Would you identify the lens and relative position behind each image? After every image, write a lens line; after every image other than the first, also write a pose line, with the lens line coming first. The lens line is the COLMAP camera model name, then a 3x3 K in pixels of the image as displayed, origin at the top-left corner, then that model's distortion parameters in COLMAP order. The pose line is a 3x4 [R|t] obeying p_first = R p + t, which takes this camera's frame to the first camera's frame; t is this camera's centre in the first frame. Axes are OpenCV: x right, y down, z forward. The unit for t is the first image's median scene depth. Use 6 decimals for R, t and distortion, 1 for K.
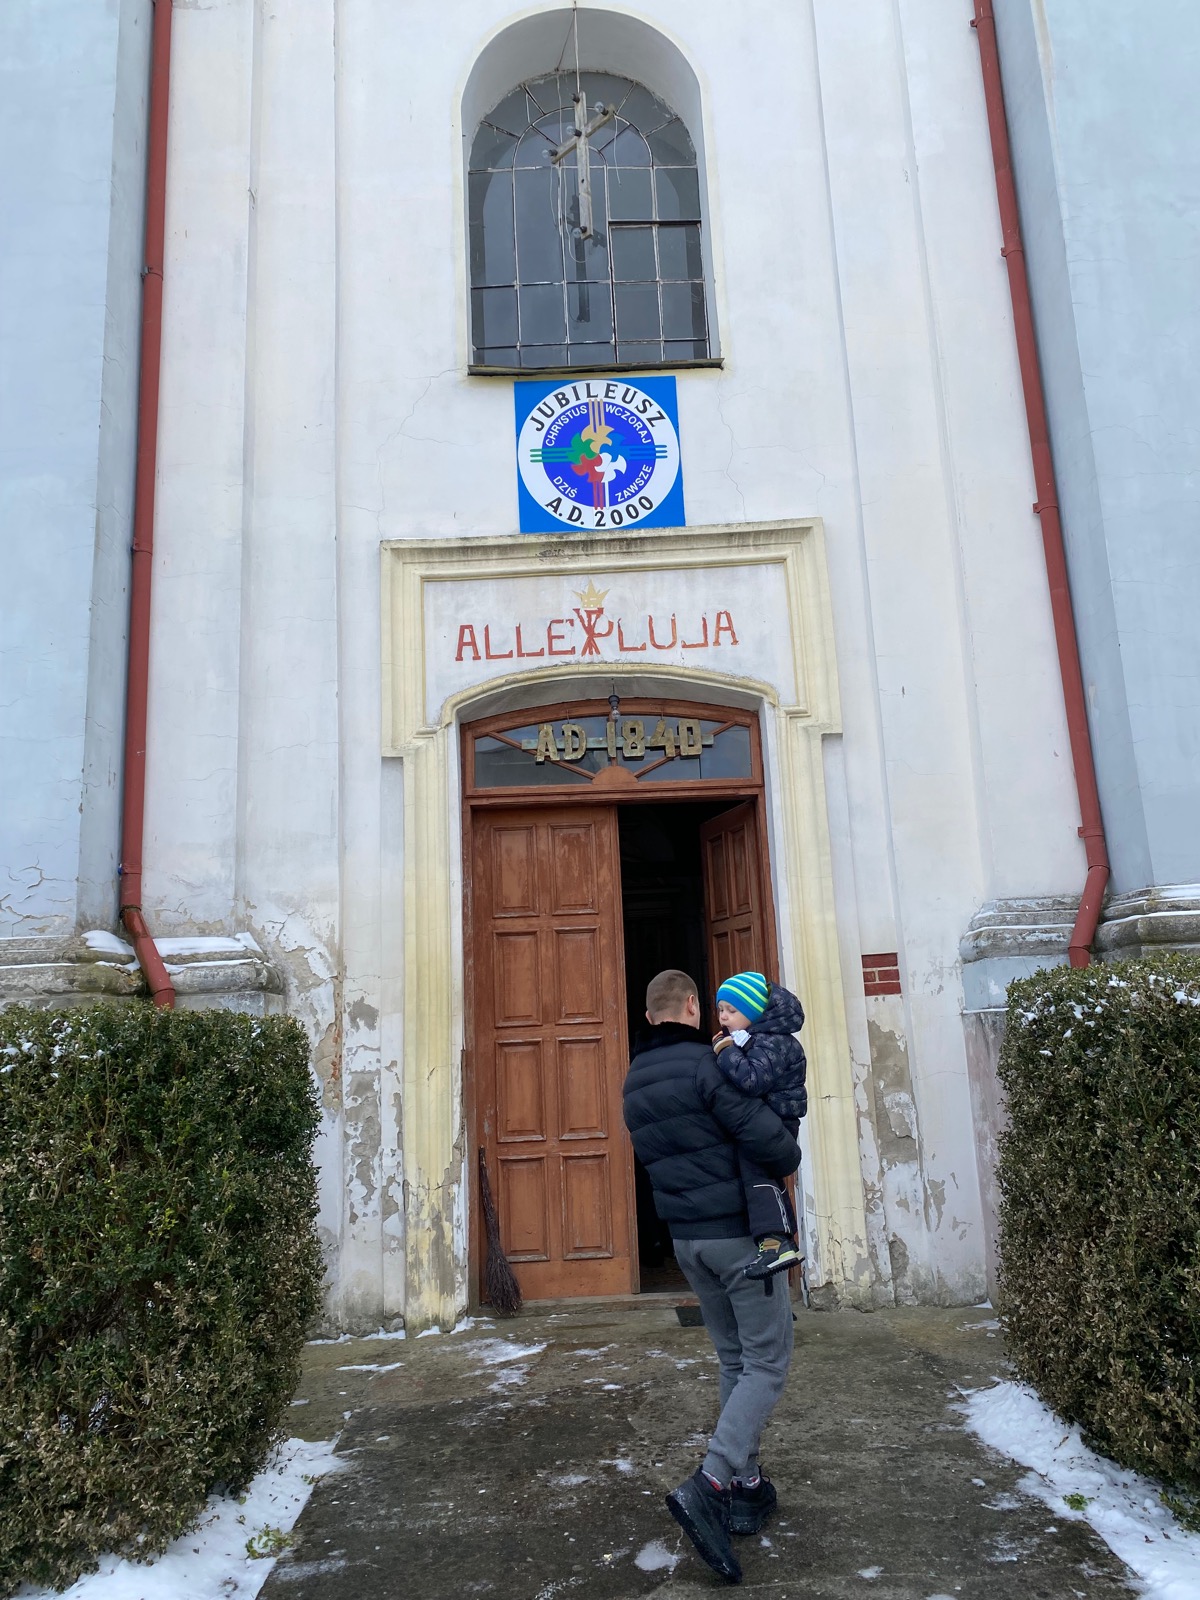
lens RADIAL K [[1197.0, 0, 610.7], [0, 1197.0, 812.2], [0, 0, 1]] dist [0.122056, -0.238247]
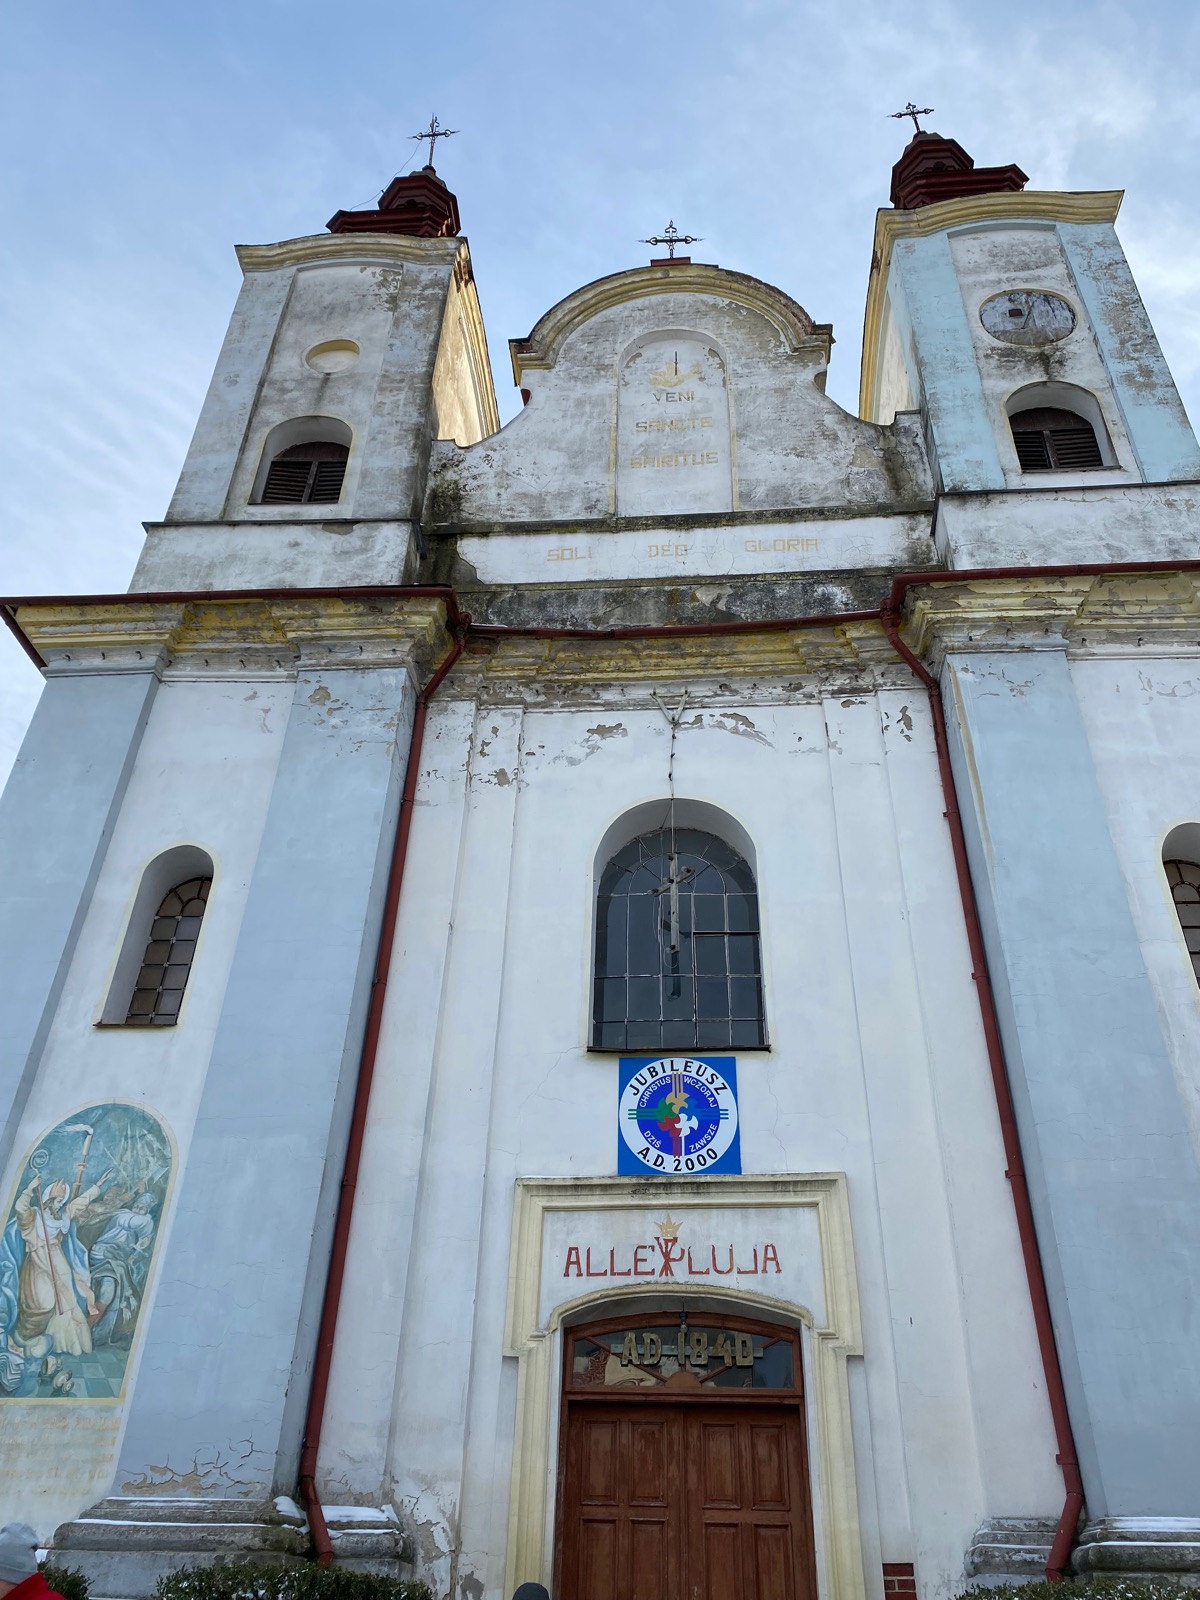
lens RADIAL K [[1193.2, 0, 591.7], [0, 1193.2, 805.5], [0, 0, 1]] dist [0.043420, -0.056068]
pose [[0.991801, -0.001490, -0.127785, 0.069987], [-0.050212, 0.914969, -0.400388, -0.072830], [0.117516, 0.403521, 0.907392, -0.399014]]
